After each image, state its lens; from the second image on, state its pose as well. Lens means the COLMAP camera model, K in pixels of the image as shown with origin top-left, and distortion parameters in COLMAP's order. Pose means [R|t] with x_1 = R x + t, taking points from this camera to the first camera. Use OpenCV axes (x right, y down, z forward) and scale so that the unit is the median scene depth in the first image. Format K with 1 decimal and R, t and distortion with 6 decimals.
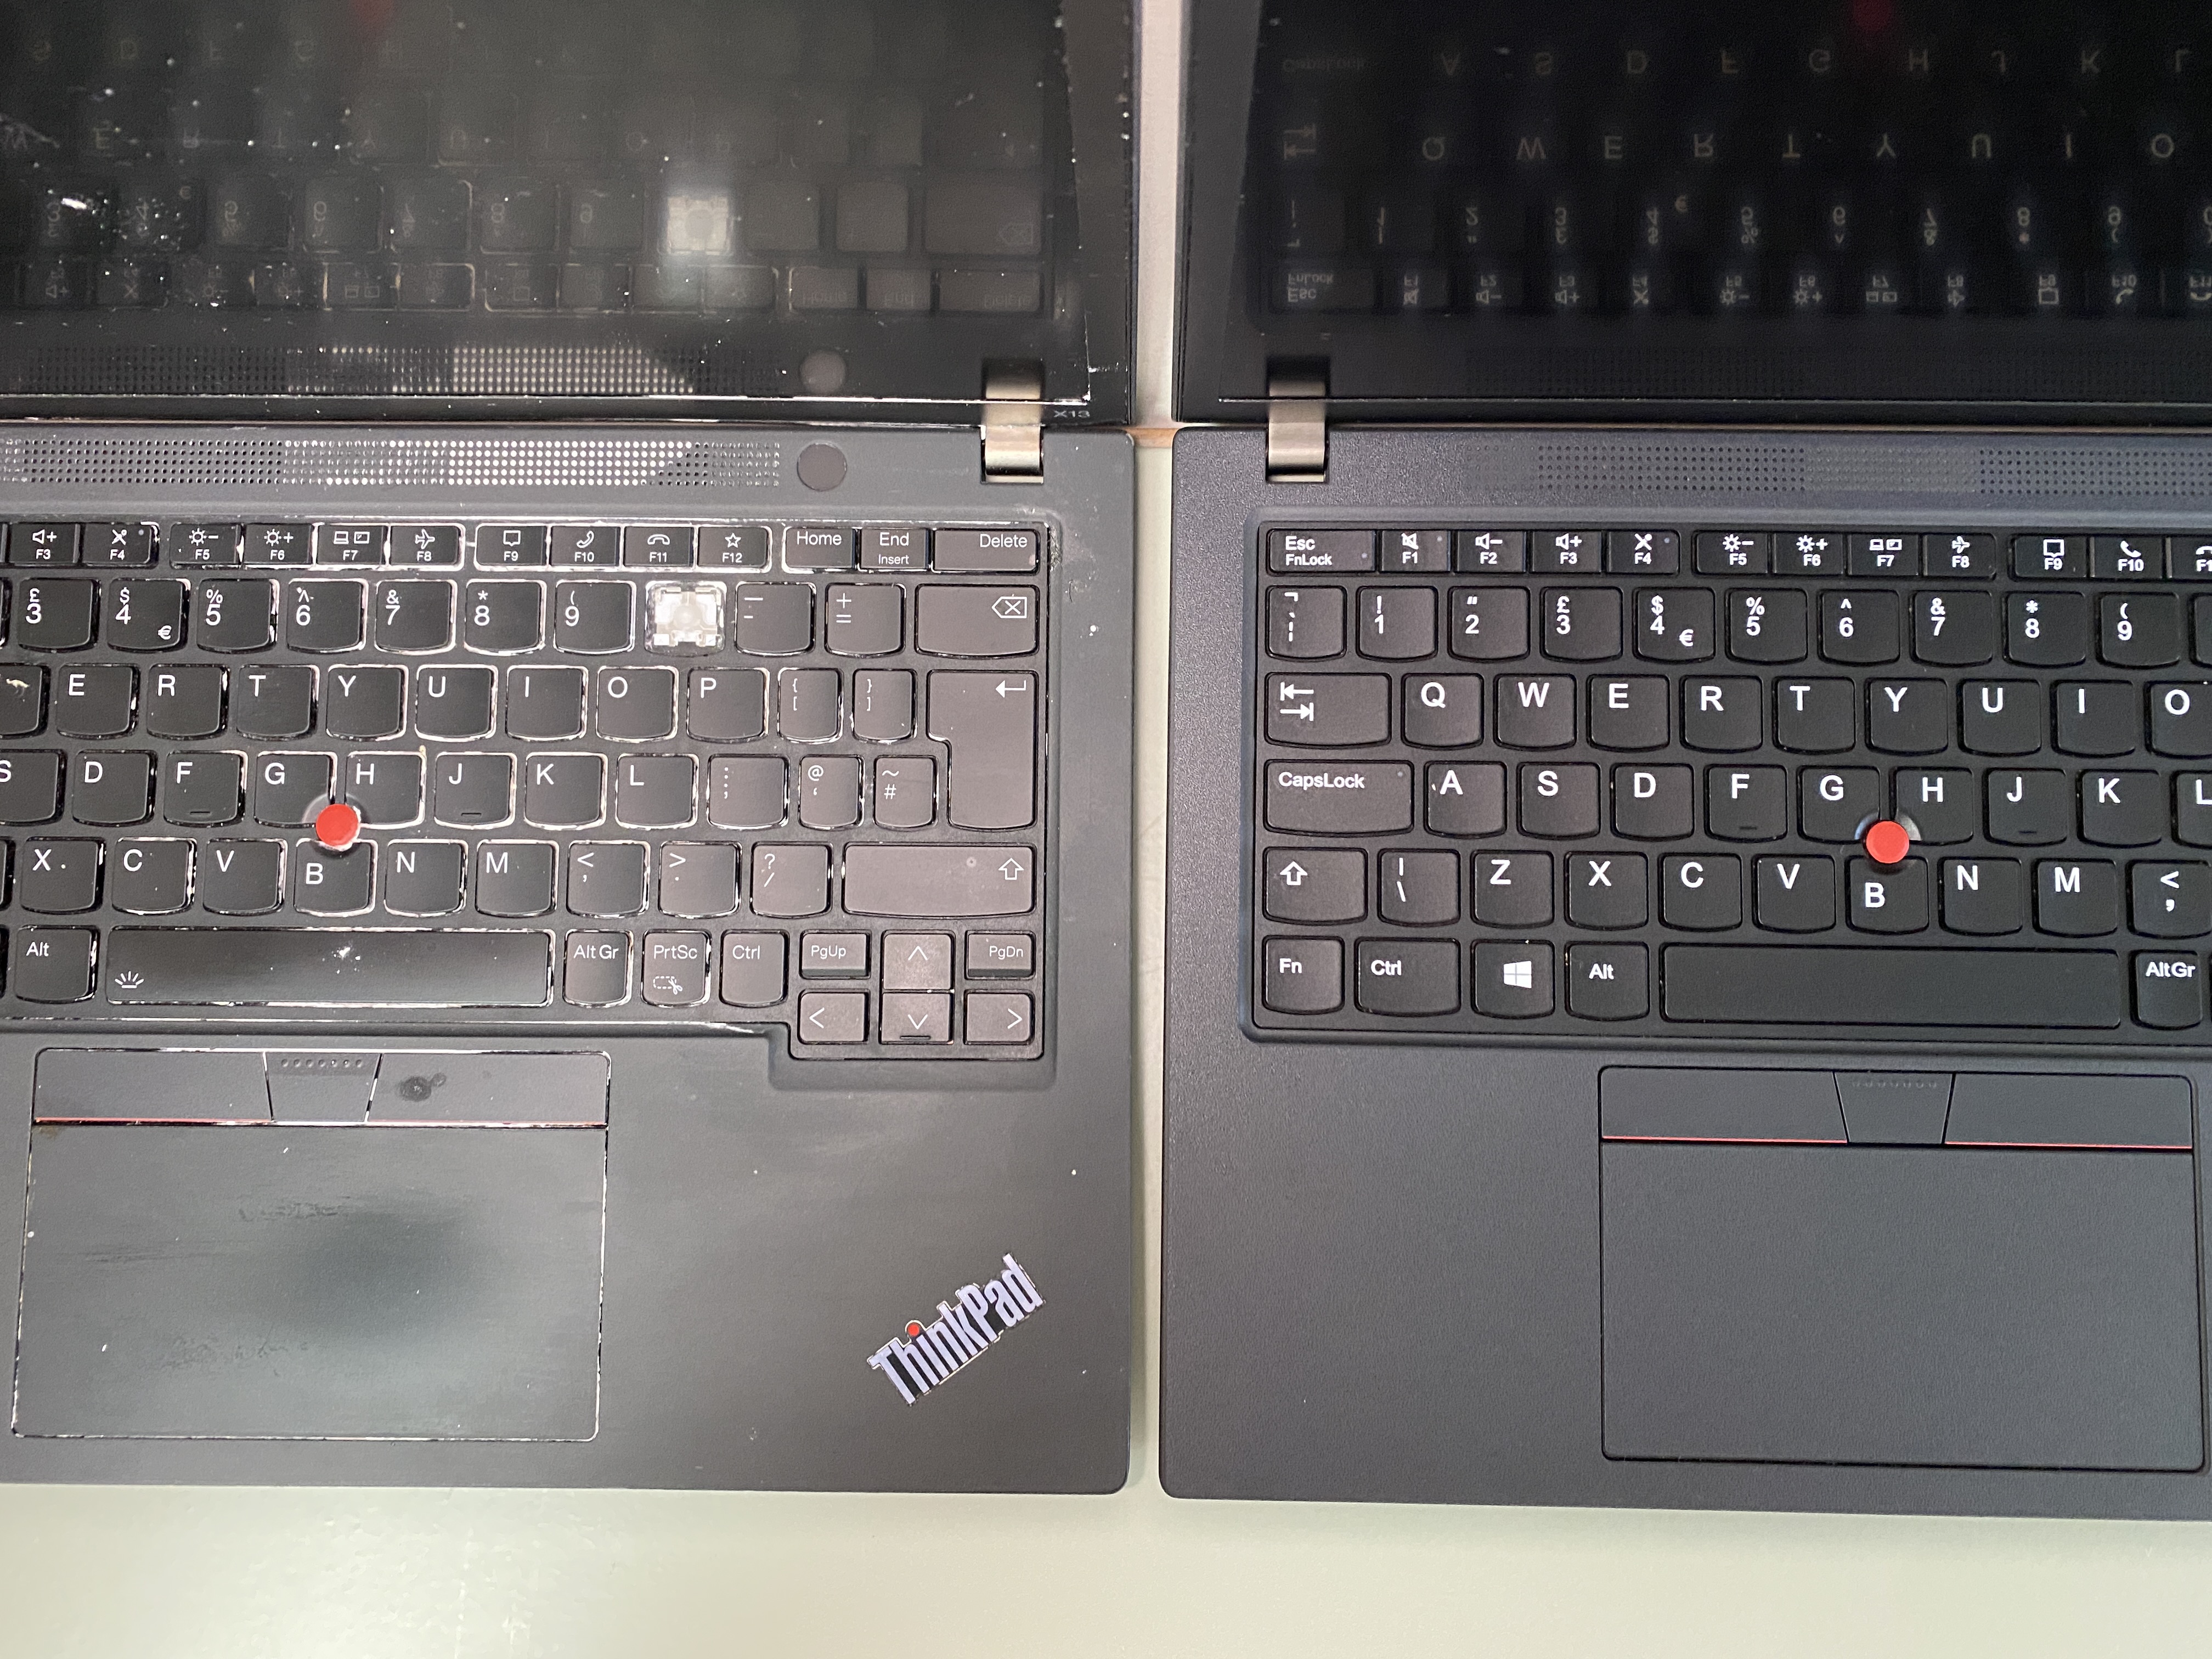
lens RADIAL K [[1668.1, 0, 1109.7], [0, 1668.1, 837.9], [0, 0, 1]] dist [-0.024316, -0.016919]
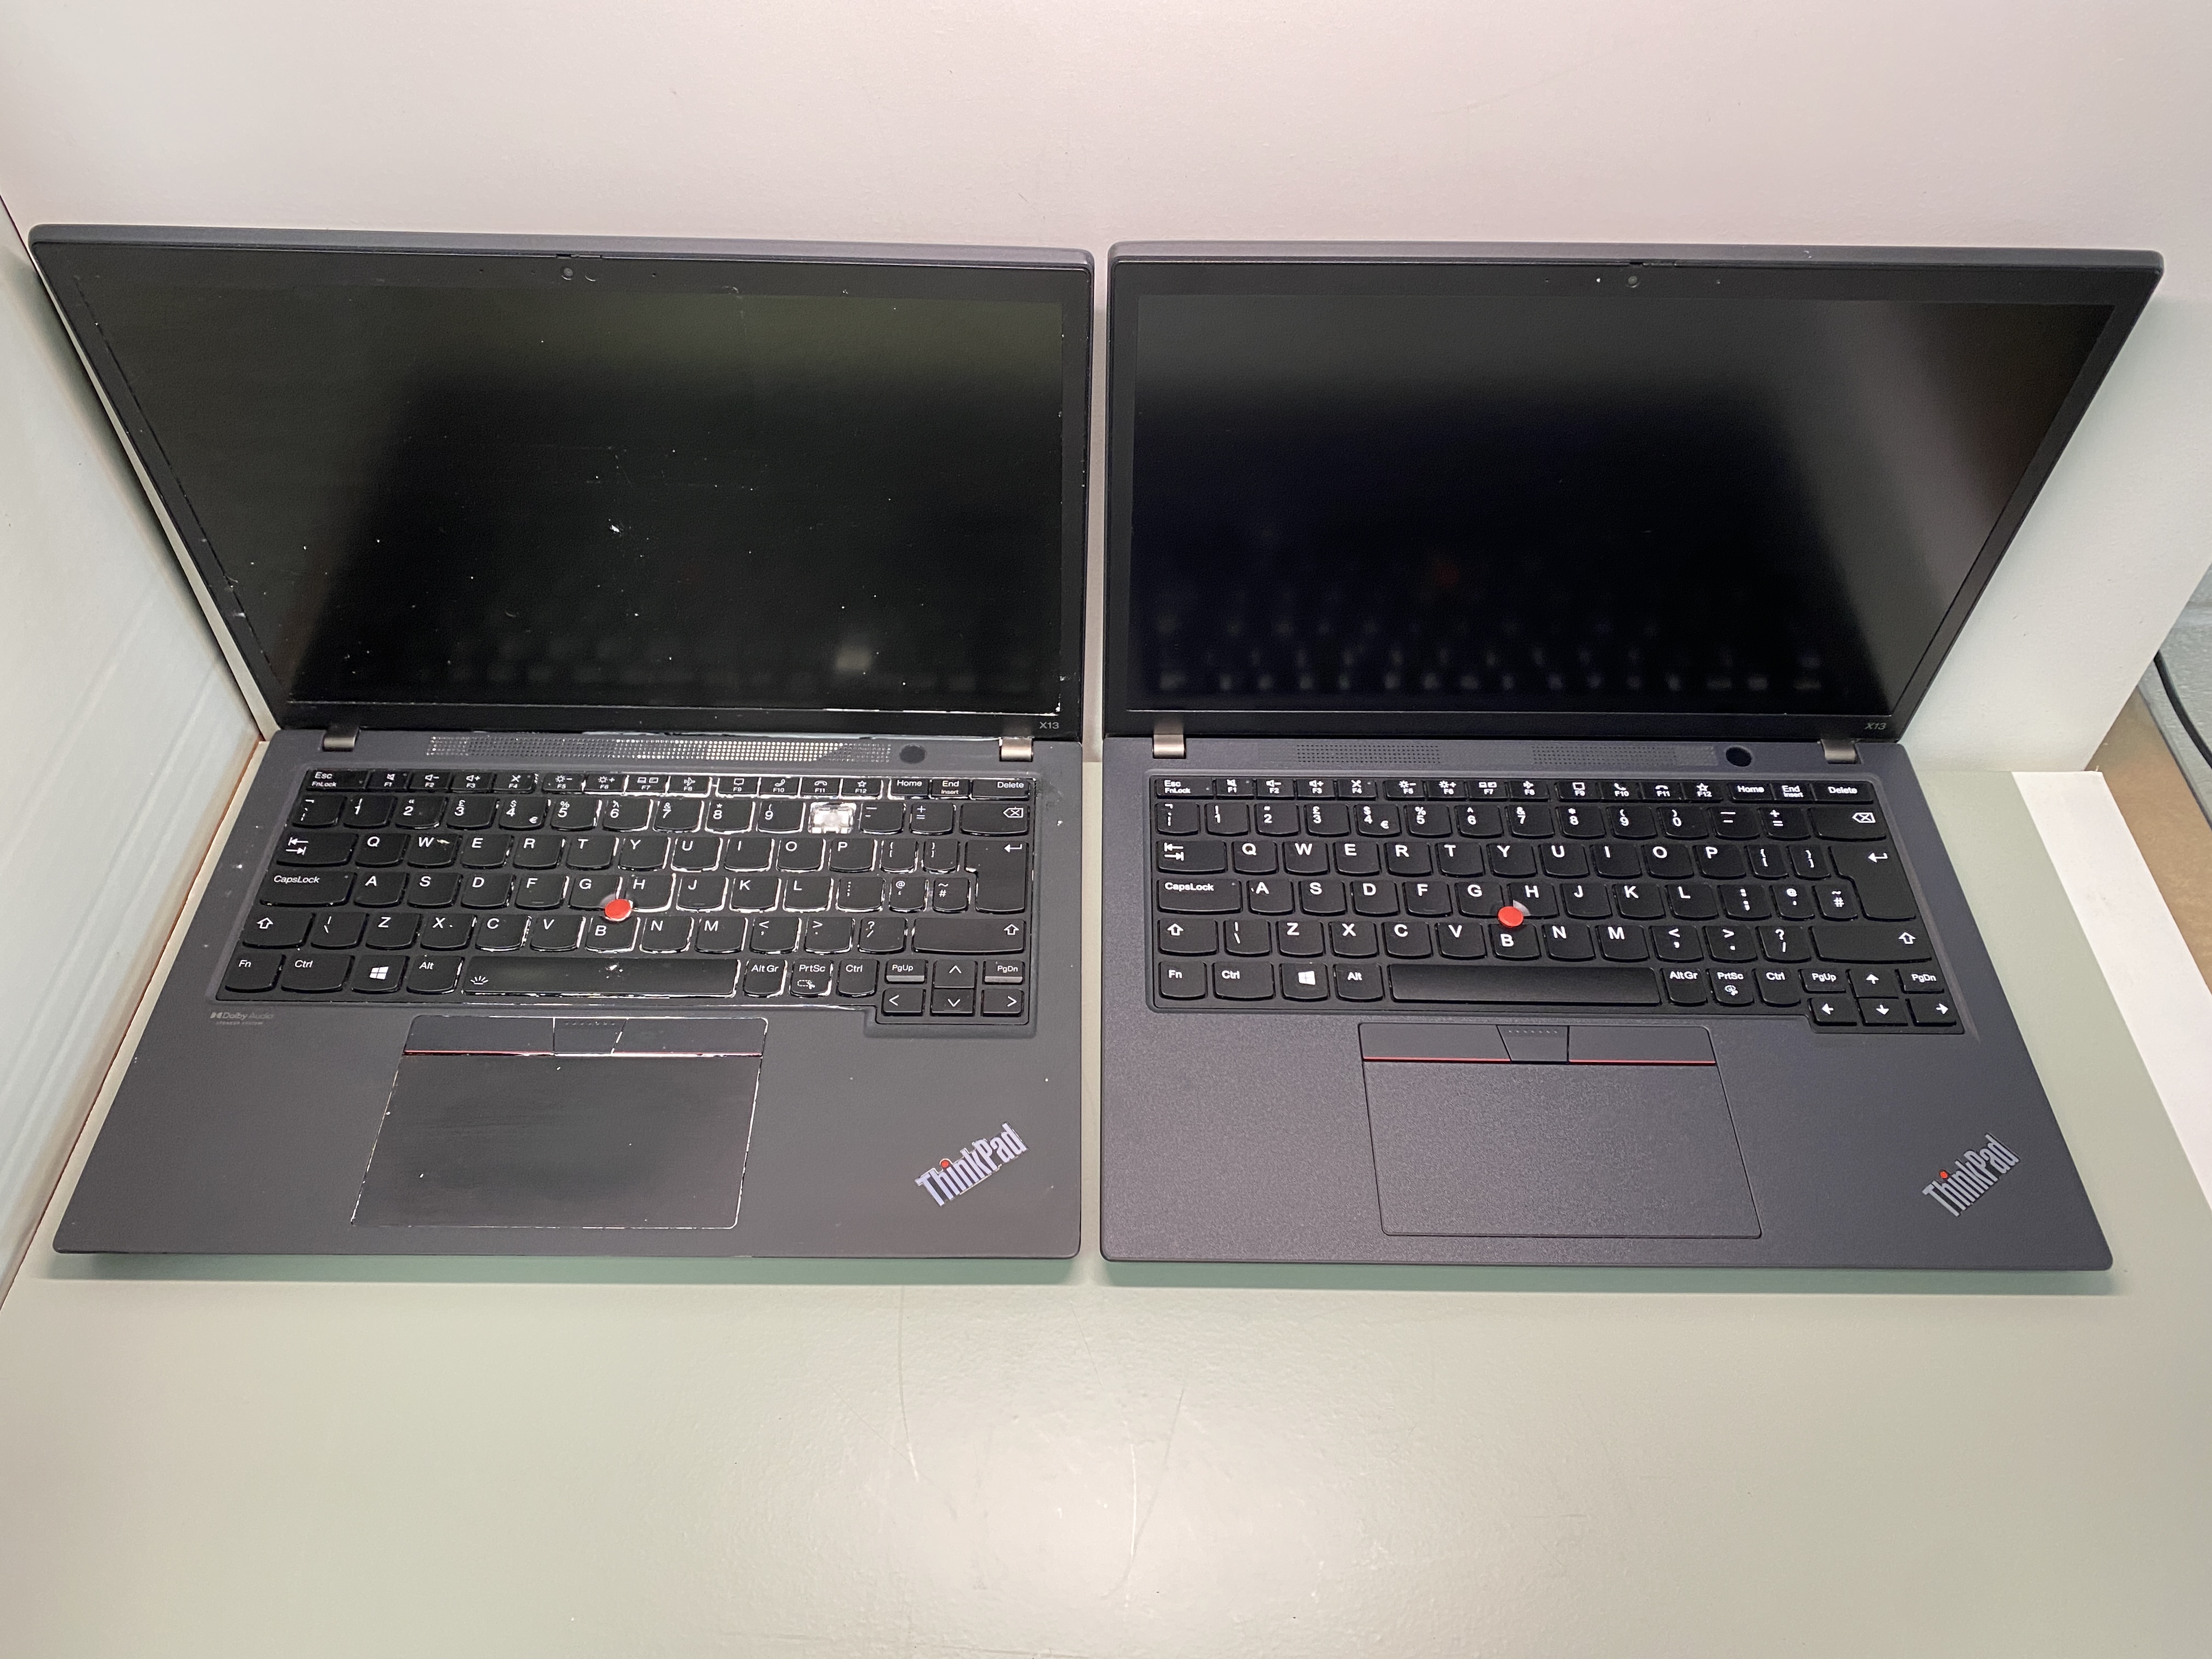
lens RADIAL K [[1668.1, 0, 1106.5], [0, 1668.1, 827.8], [0, 0, 1]] dist [-0.024316, -0.016919]
pose [[0.999252, 0.012351, 0.036659, -0.025638], [0.011205, 0.814616, -0.579892, 0.935999], [-0.037025, 0.579869, 0.813868, -0.472947]]
